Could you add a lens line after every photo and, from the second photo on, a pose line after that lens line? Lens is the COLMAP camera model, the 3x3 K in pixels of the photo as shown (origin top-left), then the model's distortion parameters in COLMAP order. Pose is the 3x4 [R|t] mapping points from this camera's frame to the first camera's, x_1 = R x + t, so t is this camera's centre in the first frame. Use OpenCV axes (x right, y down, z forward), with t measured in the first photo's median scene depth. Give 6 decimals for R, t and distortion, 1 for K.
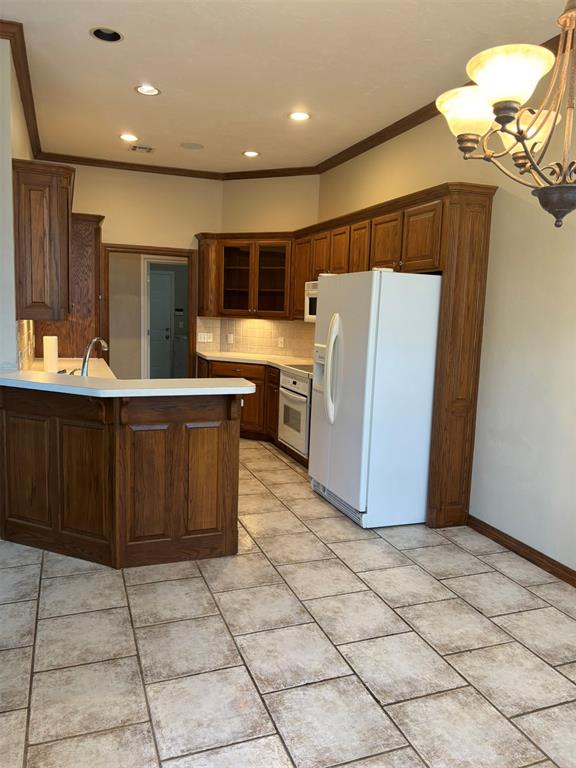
lens RADIAL K [[584.2, 0, 287.0], [0, 584.2, 383.4], [0, 0, 1]] dist [0.042735, -0.032935]
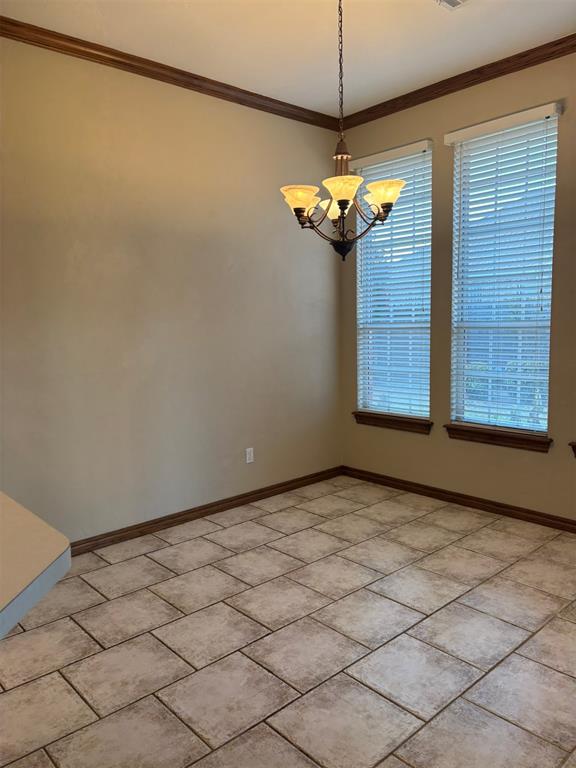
lens RADIAL K [[584.2, 0, 293.5], [0, 584.2, 387.2], [0, 0, 1]] dist [0.042735, -0.032935]
pose [[-0.376114, -0.138128, 0.916220, -0.841850], [0.127176, 0.971772, 0.198710, -0.167594], [-0.917804, 0.191259, -0.347931, 1.211143]]
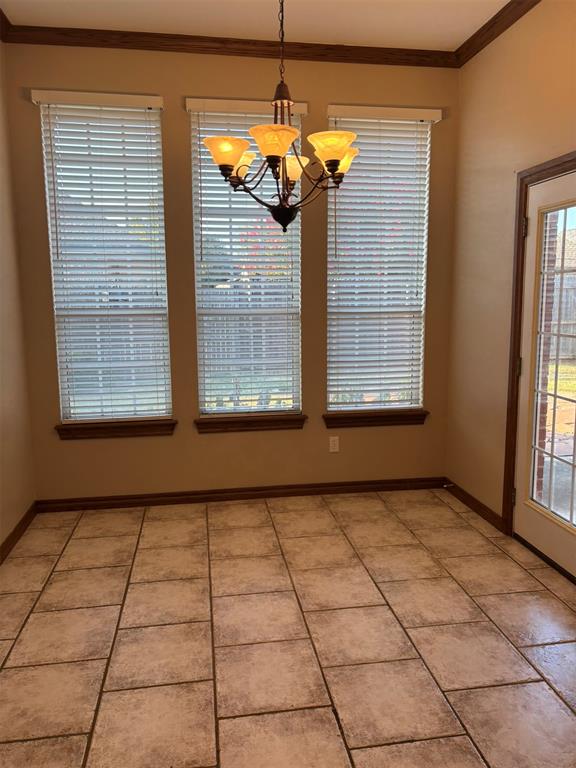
lens RADIAL K [[584.2, 0, 293.2], [0, 584.2, 378.6], [0, 0, 1]] dist [0.042735, -0.032935]
pose [[-0.980617, -0.055992, 0.187762, 0.069267], [-0.003374, 0.962981, 0.269550, -0.196153], [-0.195904, 0.263691, -0.944504, 1.659218]]
